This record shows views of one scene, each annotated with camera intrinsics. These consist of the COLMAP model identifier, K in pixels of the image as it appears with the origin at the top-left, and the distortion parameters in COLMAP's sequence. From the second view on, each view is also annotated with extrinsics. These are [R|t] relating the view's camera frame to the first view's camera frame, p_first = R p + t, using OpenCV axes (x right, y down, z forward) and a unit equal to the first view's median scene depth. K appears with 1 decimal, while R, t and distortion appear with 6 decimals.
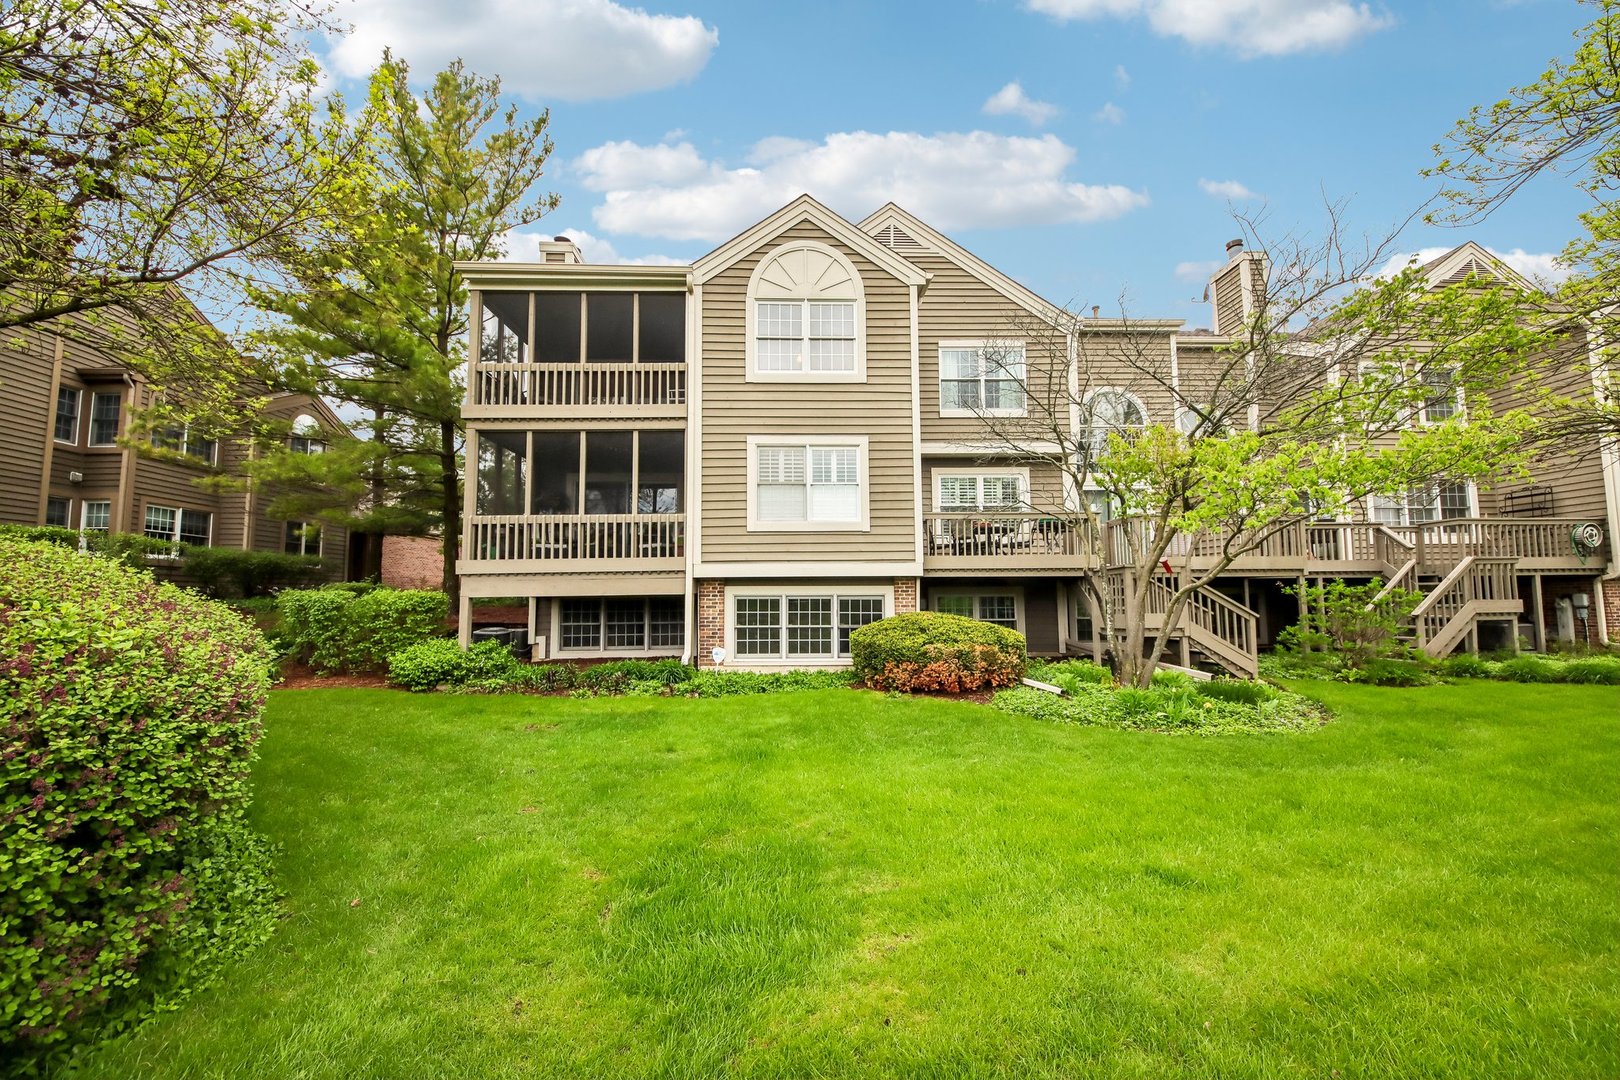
lens RADIAL K [[606.0, 0, 804.9], [0, 606.0, 548.5], [0, 0, 1]] dist [0.037264, -0.024467]
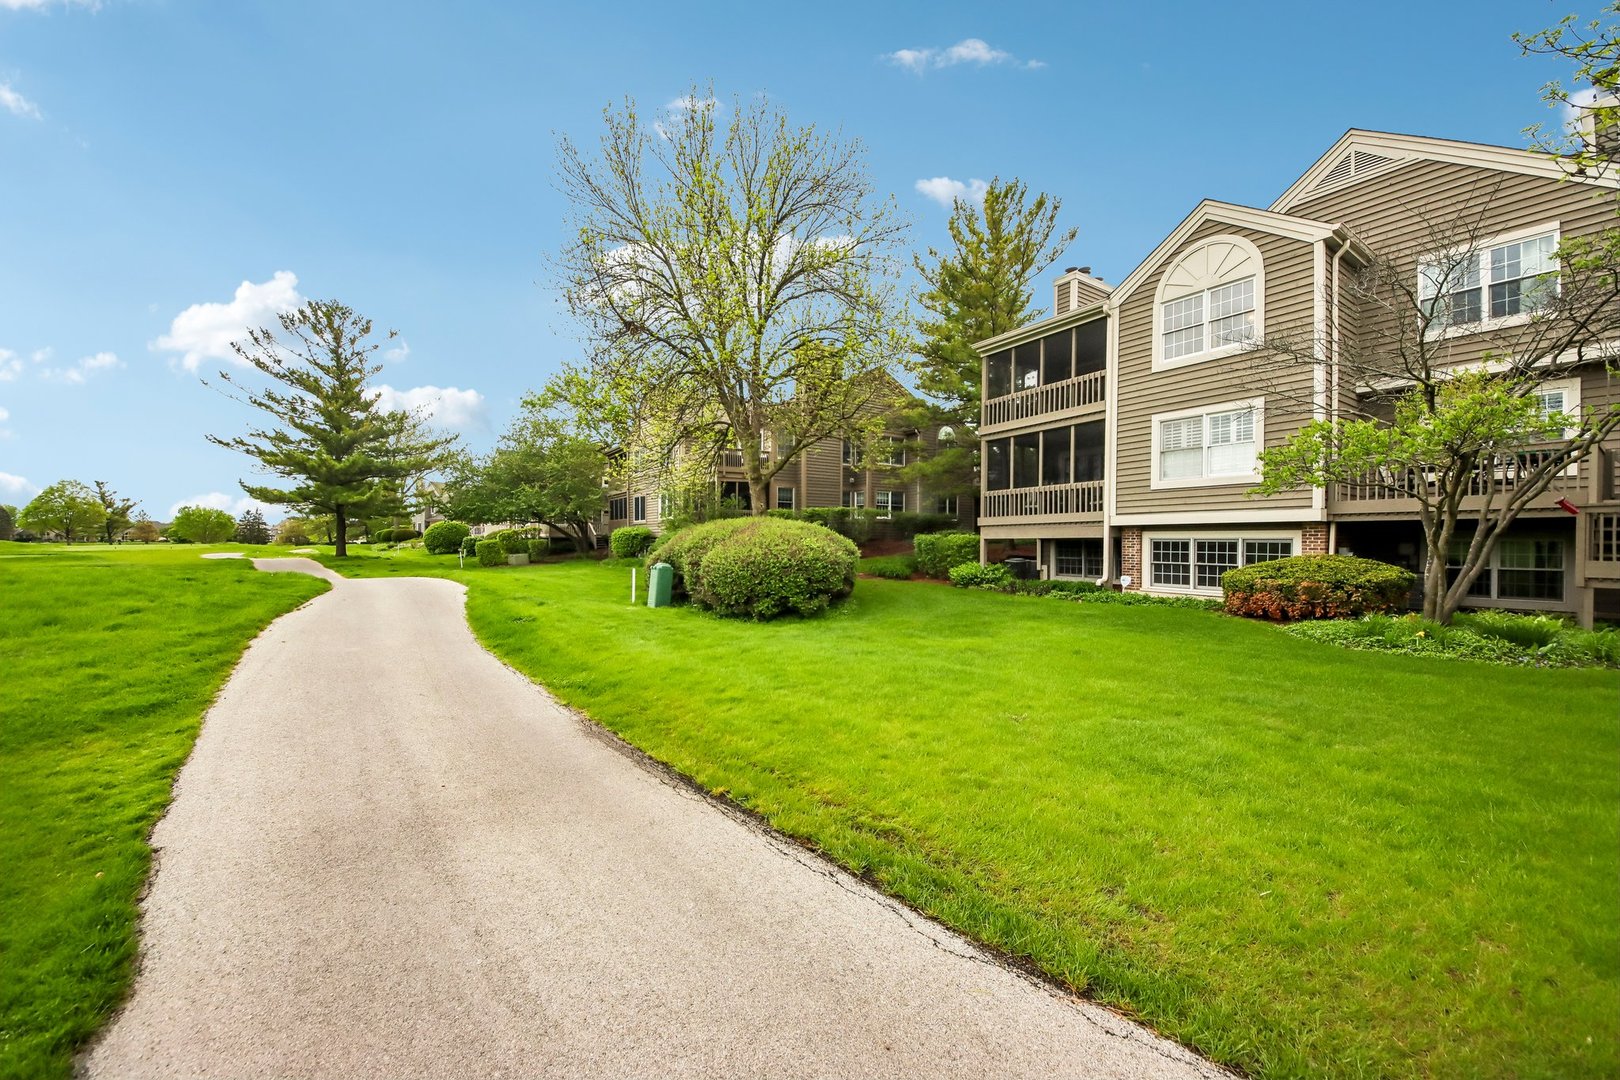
lens RADIAL K [[606.0, 0, 804.9], [0, 606.0, 548.5], [0, 0, 1]] dist [0.037264, -0.024467]
pose [[0.535630, 0.017824, -0.844265, 0.602361], [0.060642, 0.996384, 0.059509, -0.025076], [0.842273, -0.083073, 0.532612, -0.336330]]
